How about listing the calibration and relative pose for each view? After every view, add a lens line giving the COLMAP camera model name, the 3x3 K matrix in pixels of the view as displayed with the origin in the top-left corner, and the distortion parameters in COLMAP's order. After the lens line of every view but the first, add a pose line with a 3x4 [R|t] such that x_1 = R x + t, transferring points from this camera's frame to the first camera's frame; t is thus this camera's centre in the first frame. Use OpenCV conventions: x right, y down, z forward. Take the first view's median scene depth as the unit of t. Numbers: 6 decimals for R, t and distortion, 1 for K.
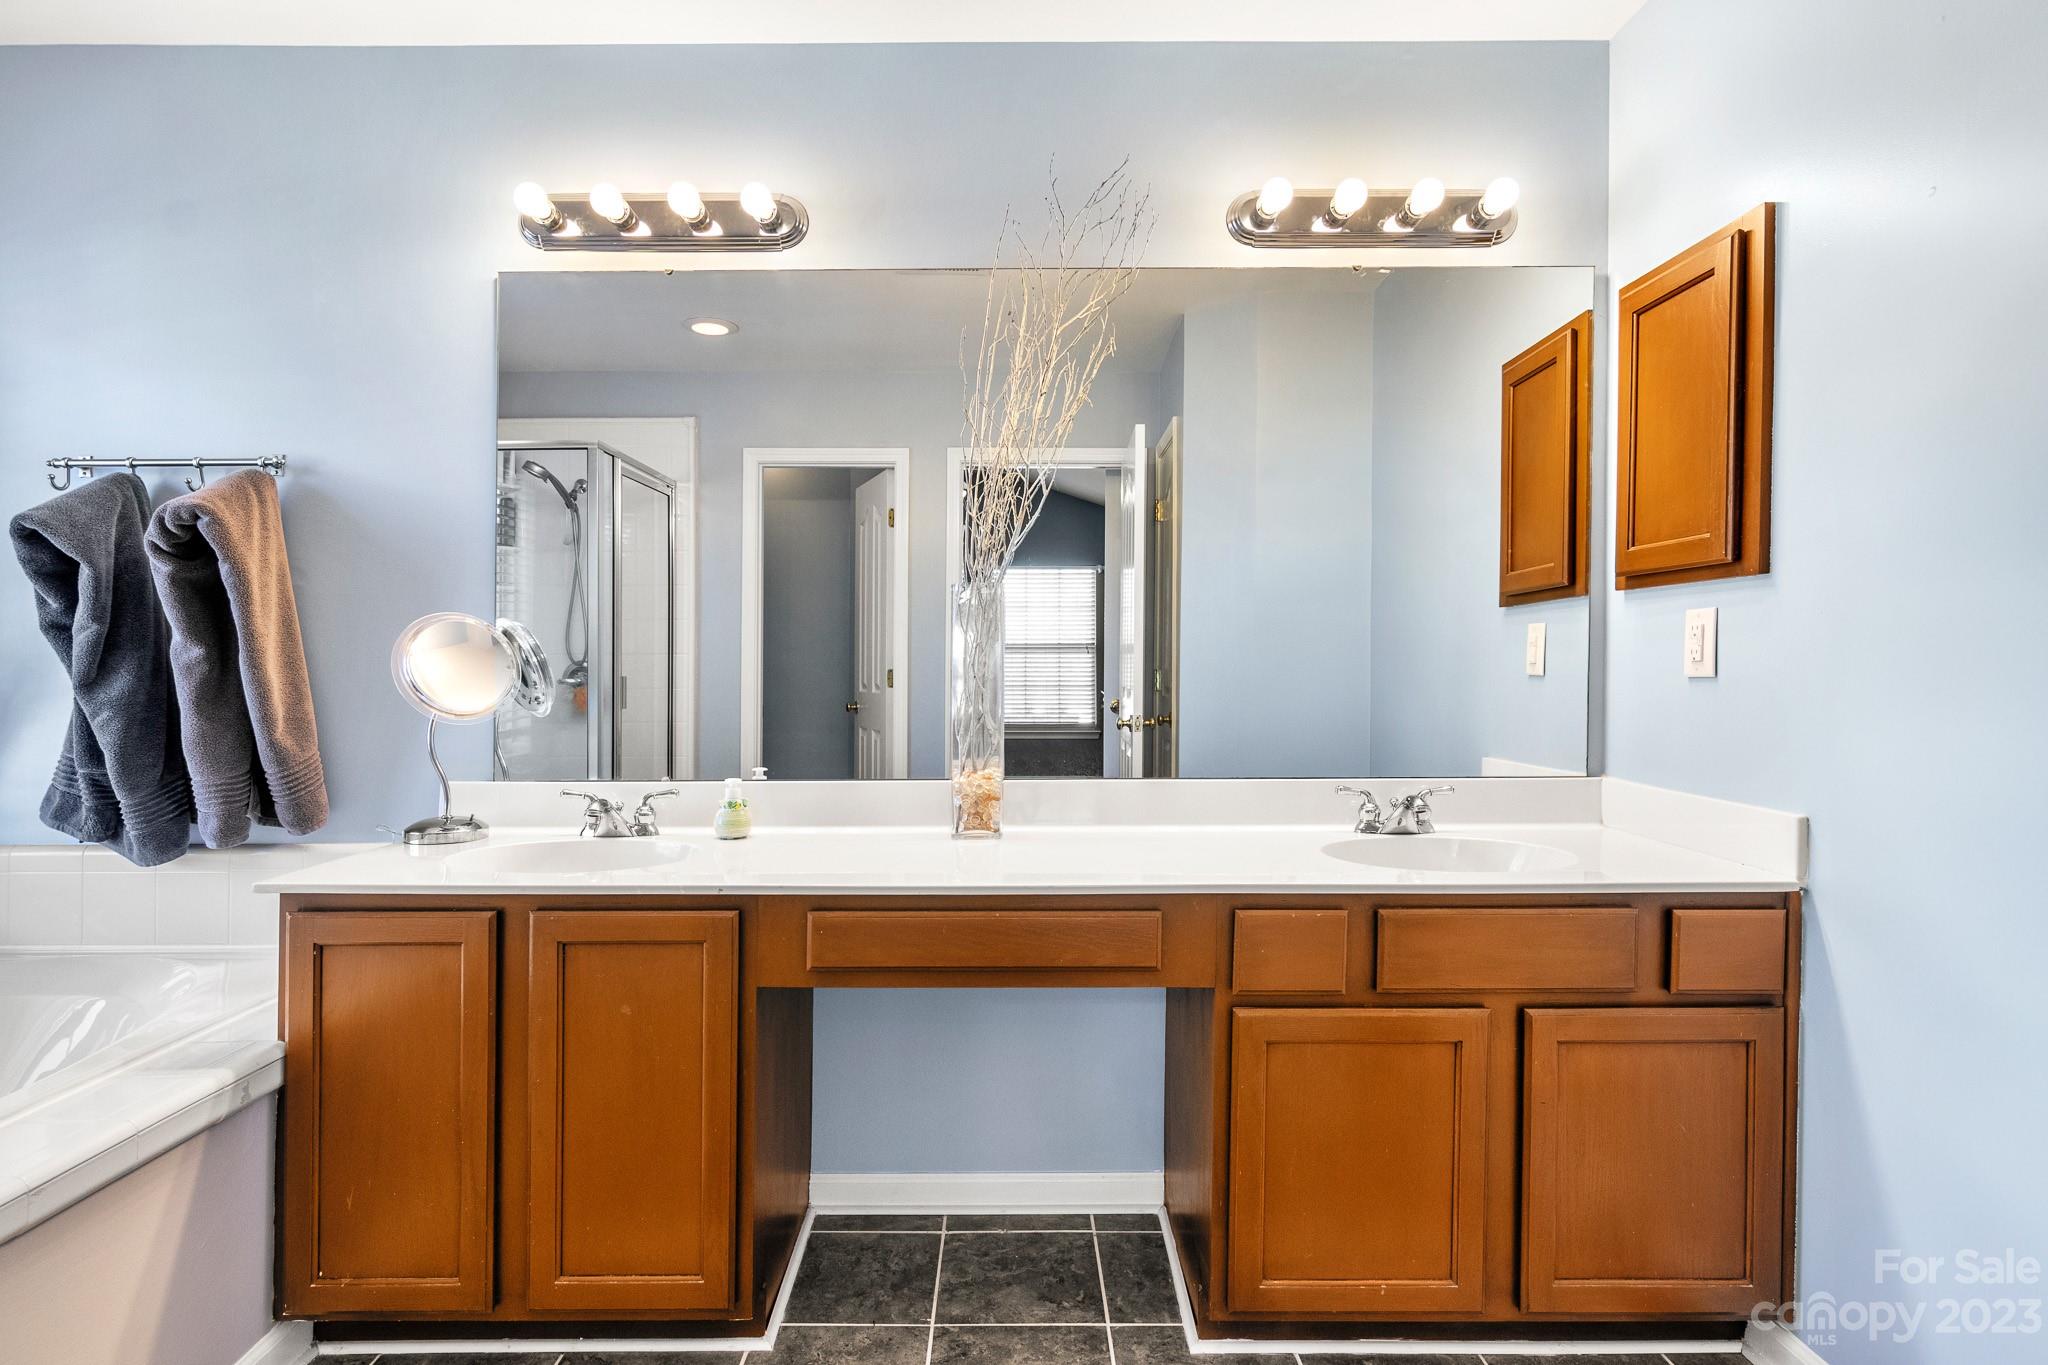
lens RADIAL K [[1070.1, 0, 1011.5], [0, 1070.1, 655.9], [0, 0, 1]] dist [0.001451, 0.001067]
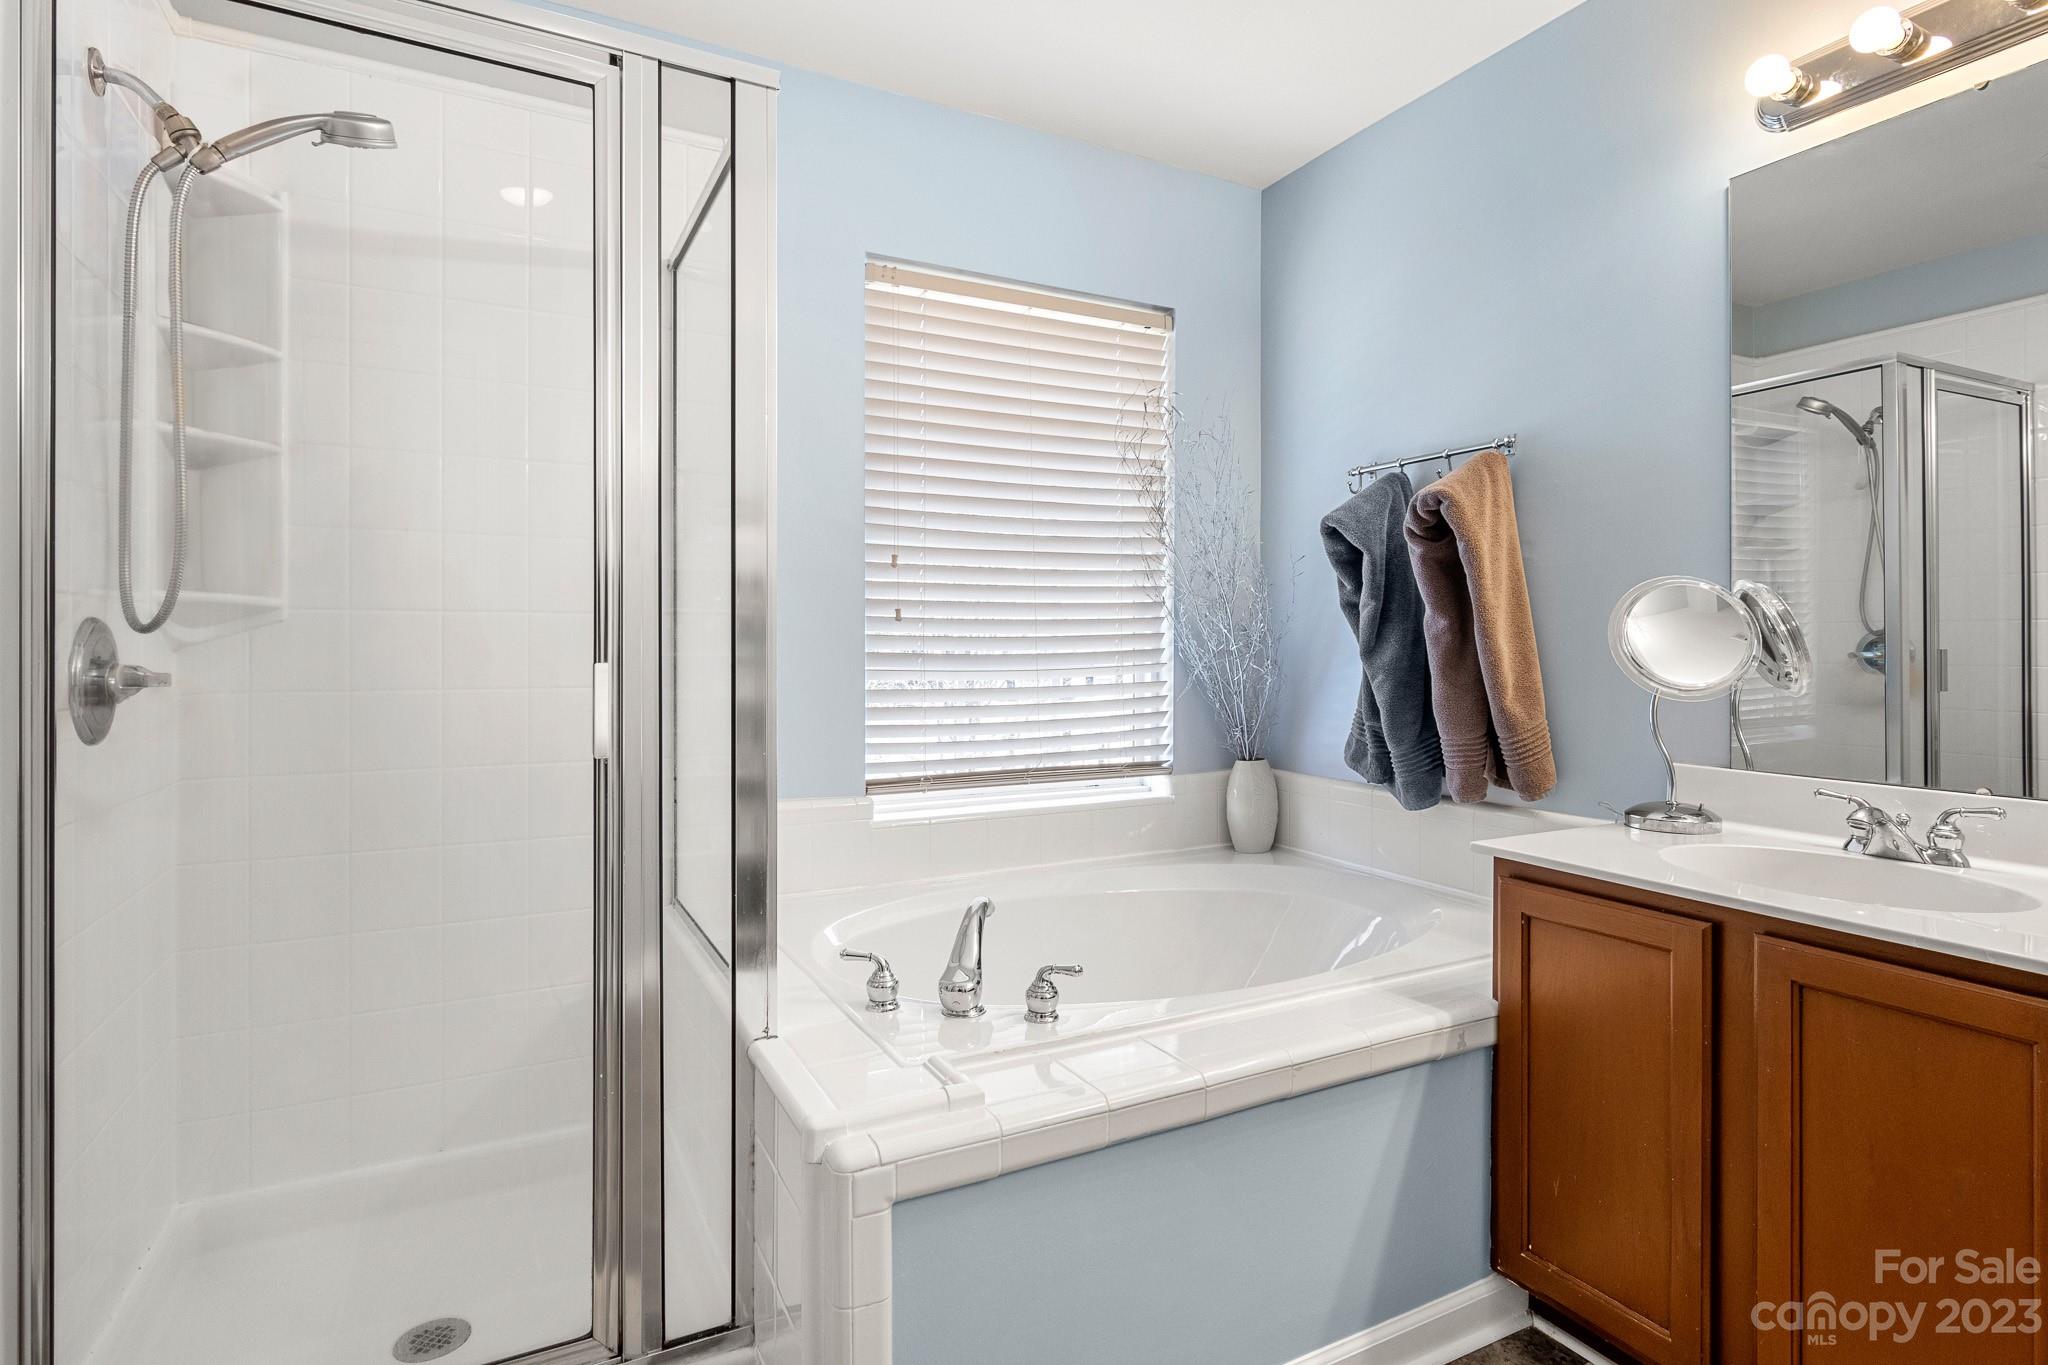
lens RADIAL K [[1051.6, 0, 1028.3], [0, 1051.6, 632.9], [0, 0, 1]] dist [-0.001008, 0.000923]
pose [[0.466809, -0.005765, -0.884340, 0.003396], [0.010146, 0.999948, -0.001164, 0.002859], [0.884300, -0.008429, 0.466843, 0.109474]]
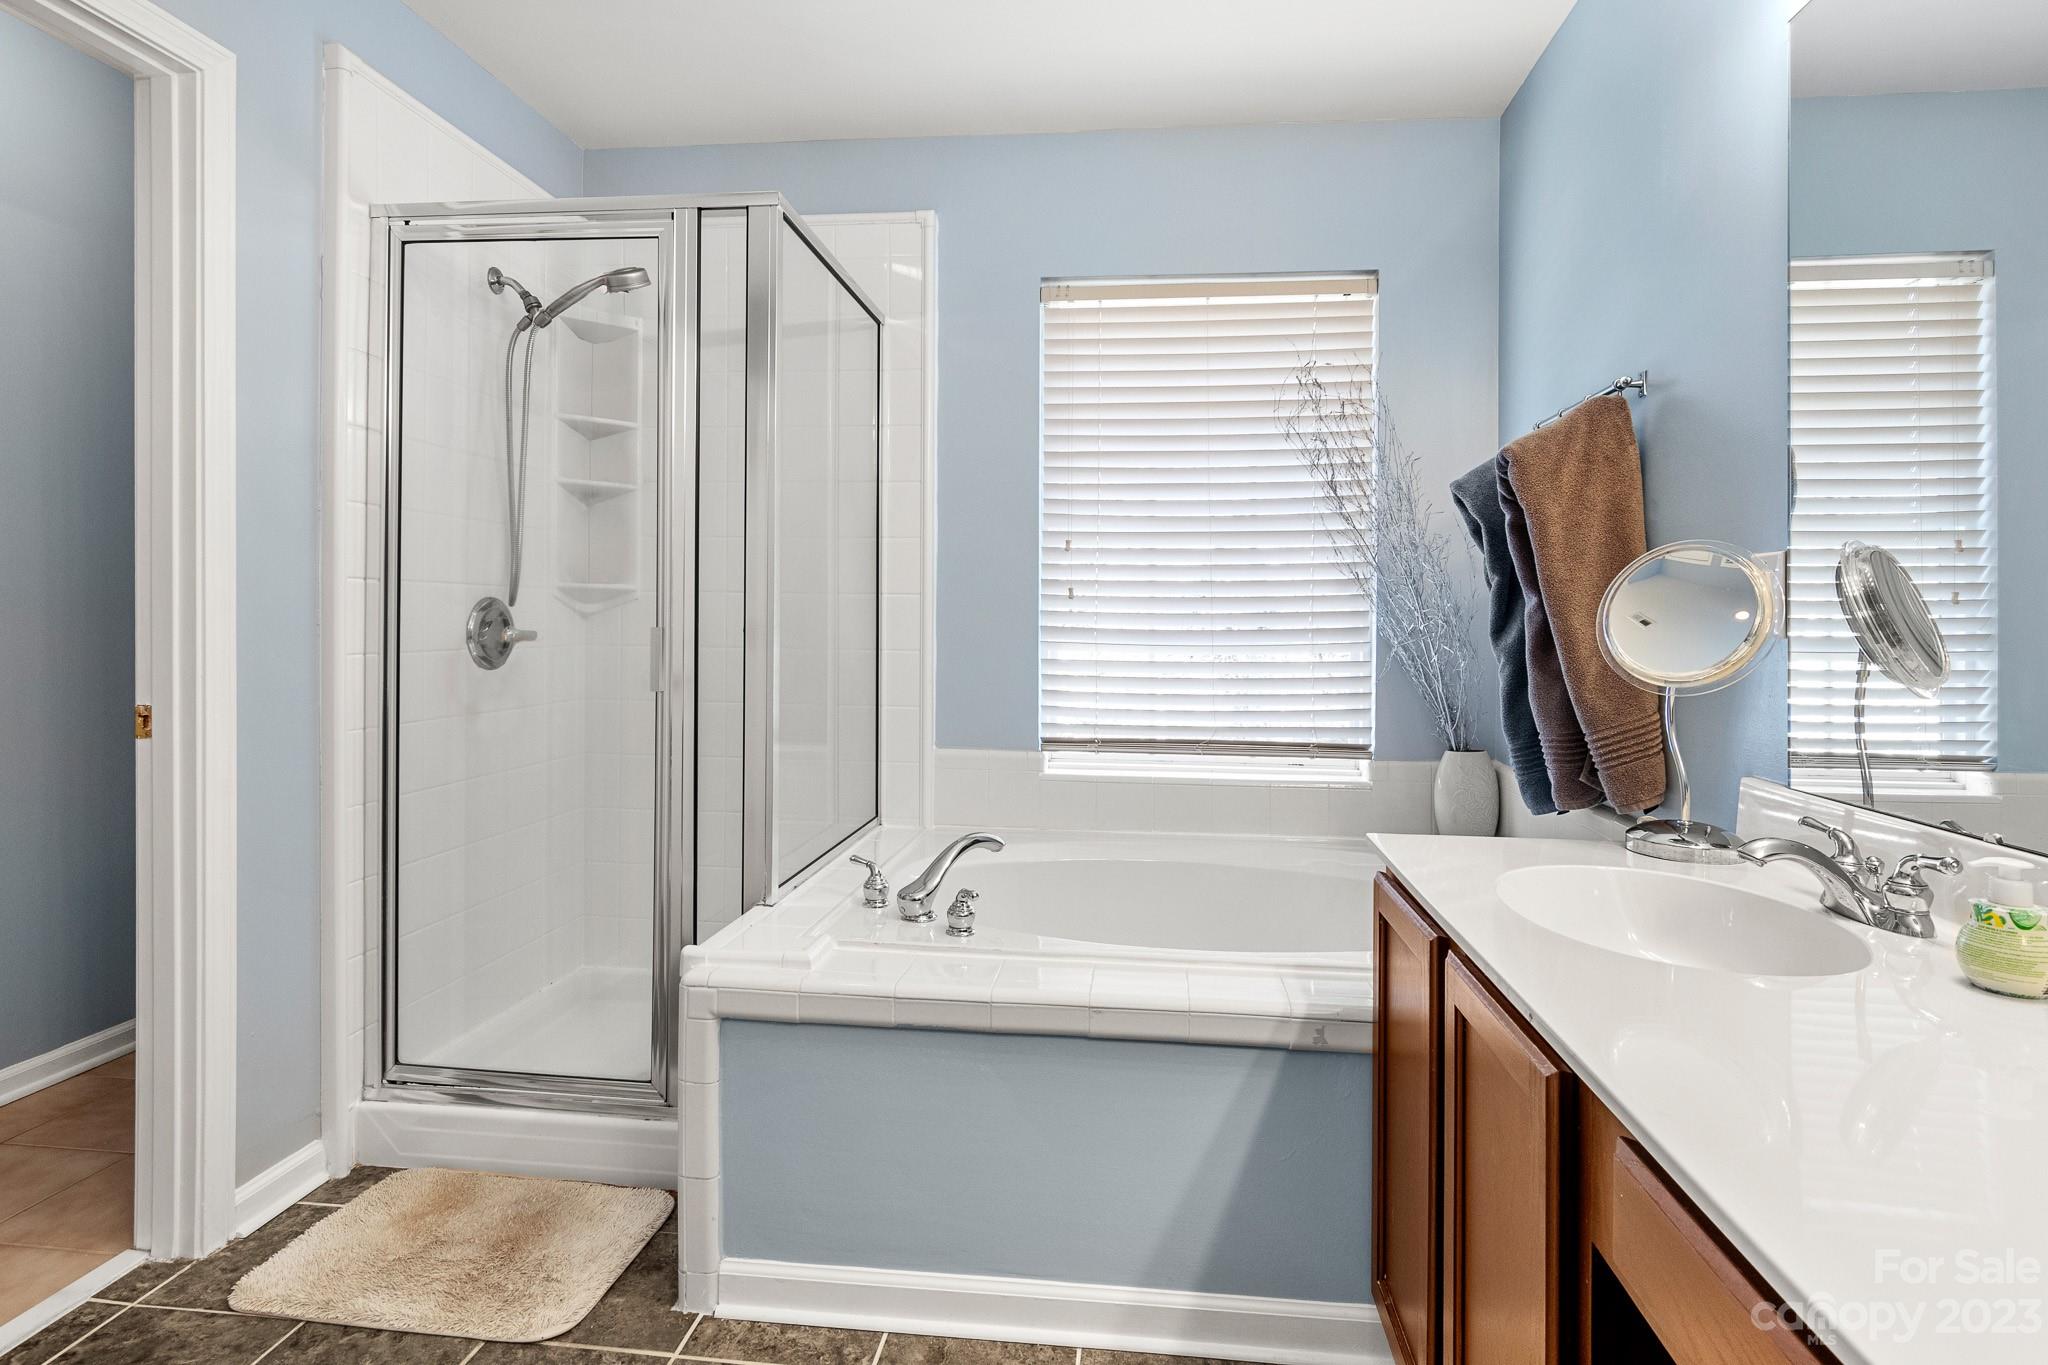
lens RADIAL K [[1061.9, 0, 1028.7], [0, 1061.9, 611.1], [0, 0, 1]] dist [0.000548, 0.000135]
pose [[-0.109879, -0.004324, -0.993936, 0.241914], [0.002856, 0.999985, -0.004666, 0.008647], [0.993941, -0.003351, -0.109865, 0.644674]]
